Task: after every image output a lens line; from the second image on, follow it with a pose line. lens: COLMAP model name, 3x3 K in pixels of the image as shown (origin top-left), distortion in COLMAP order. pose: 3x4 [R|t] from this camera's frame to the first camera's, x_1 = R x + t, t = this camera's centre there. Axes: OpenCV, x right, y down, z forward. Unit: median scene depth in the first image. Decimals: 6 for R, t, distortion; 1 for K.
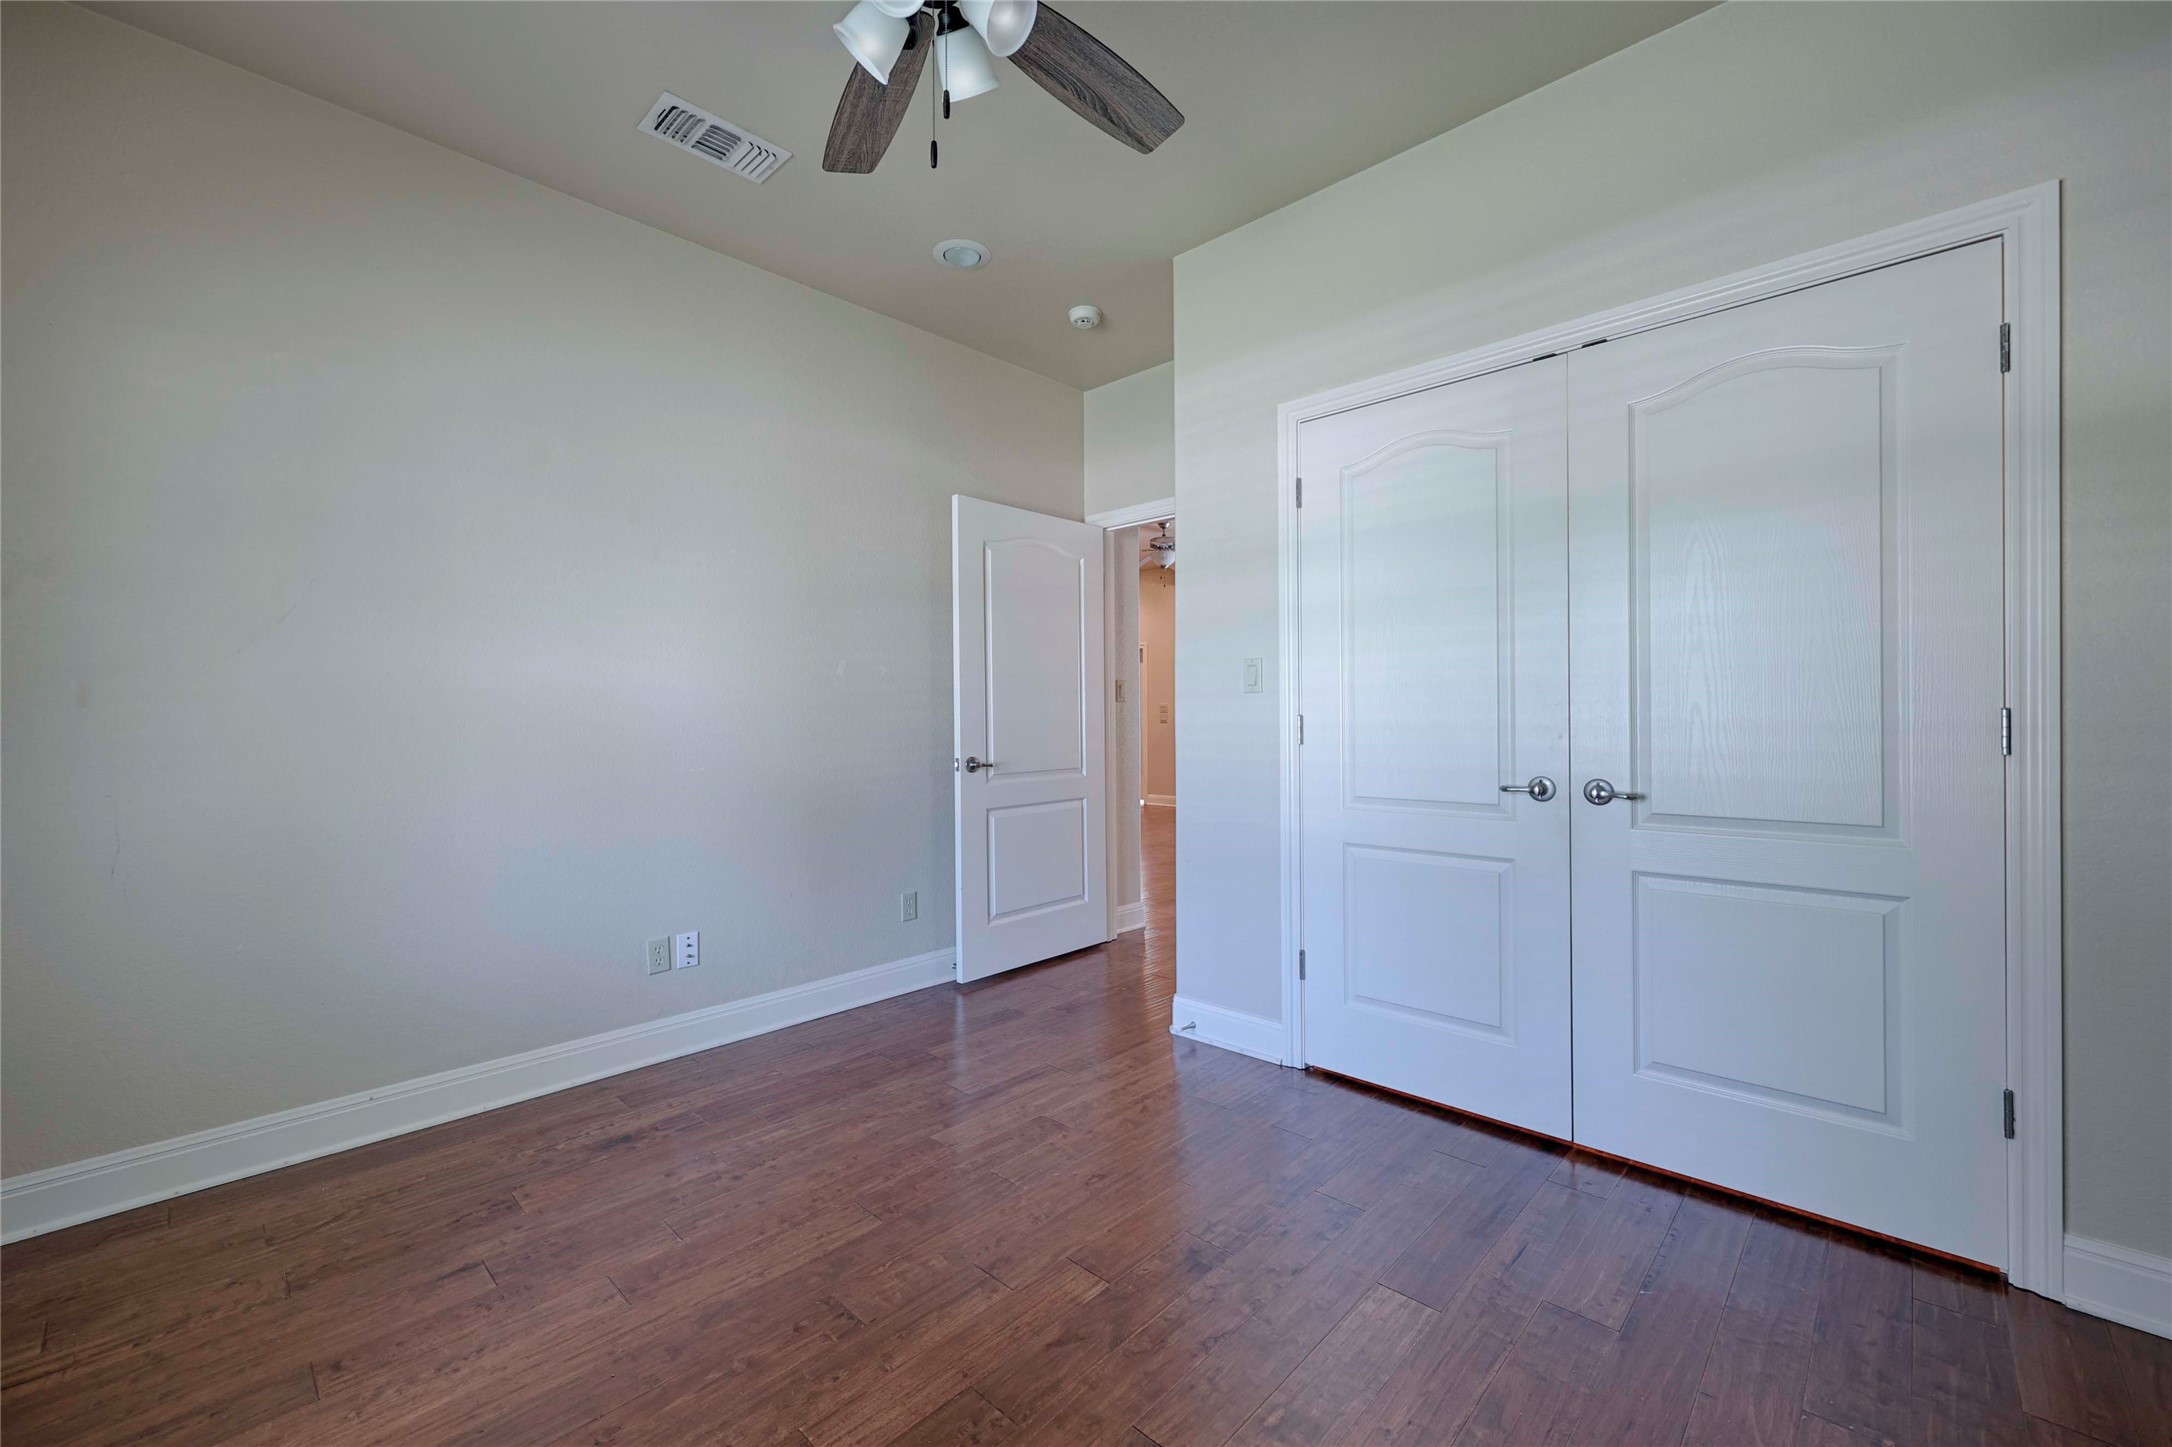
lens RADIAL K [[873.6, 0, 1084.0], [0, 873.6, 721.2], [0, 0, 1]] dist [0.000931, 0.000624]
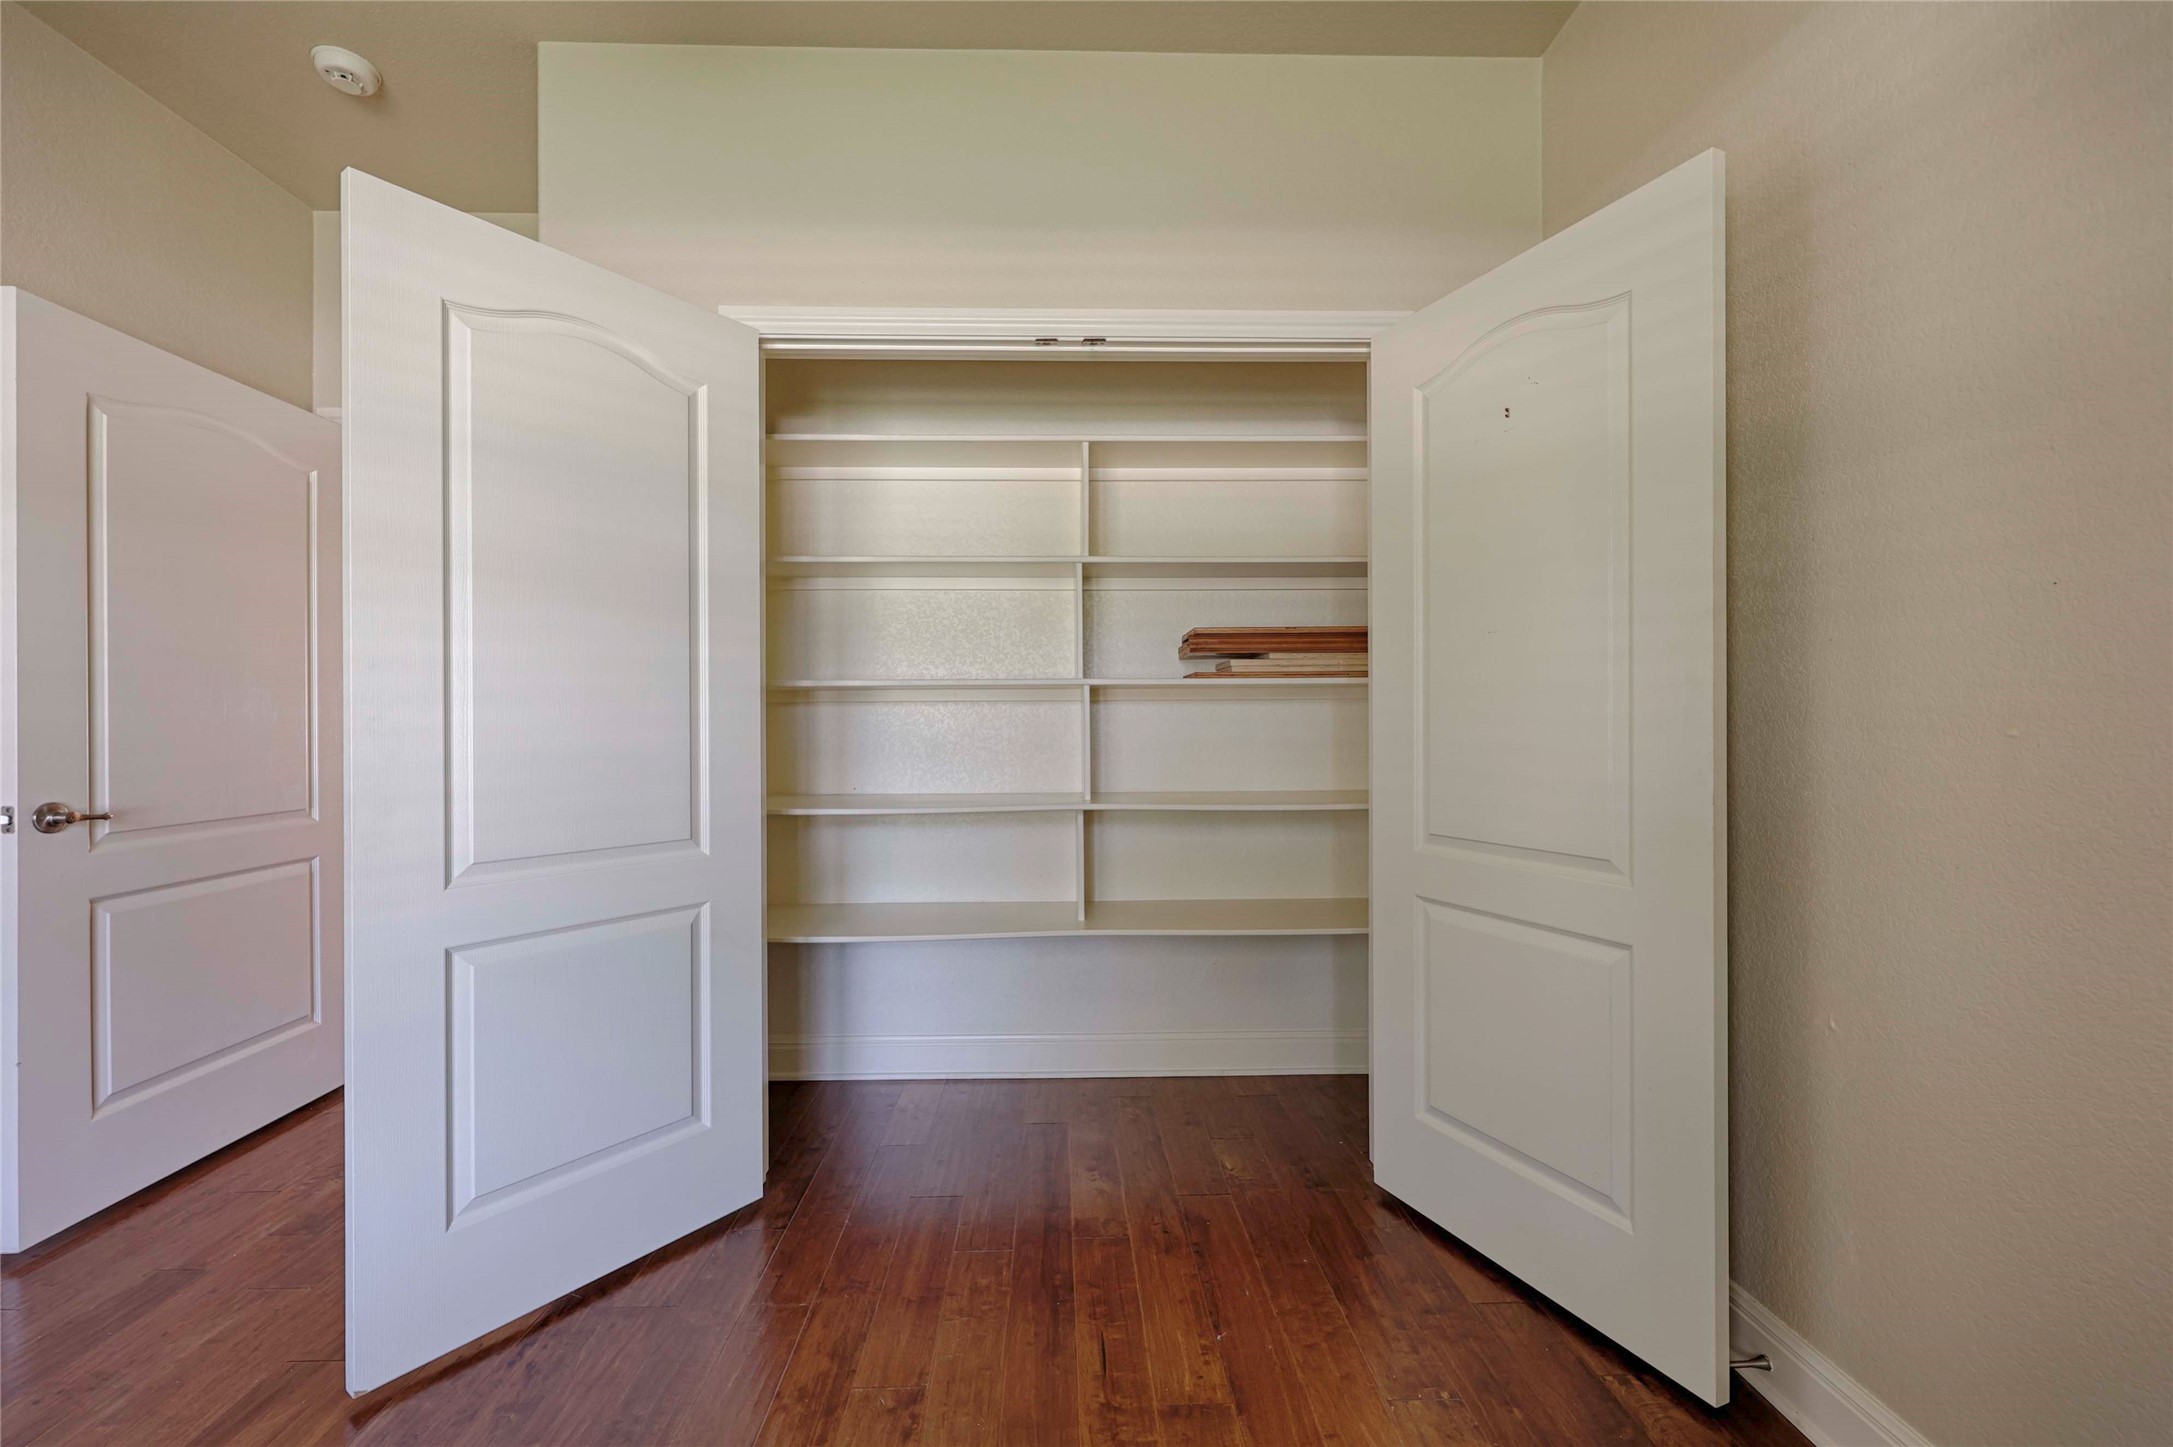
lens RADIAL K [[874.0, 0, 1068.4], [0, 874.0, 719.4], [0, 0, 1]] dist [0.000931, 0.000624]
pose [[0.707209, 0.006934, 0.706971, -0.074888], [0.001713, 0.999932, -0.011521, -0.001630], [-0.707003, 0.009359, 0.707149, 0.223281]]
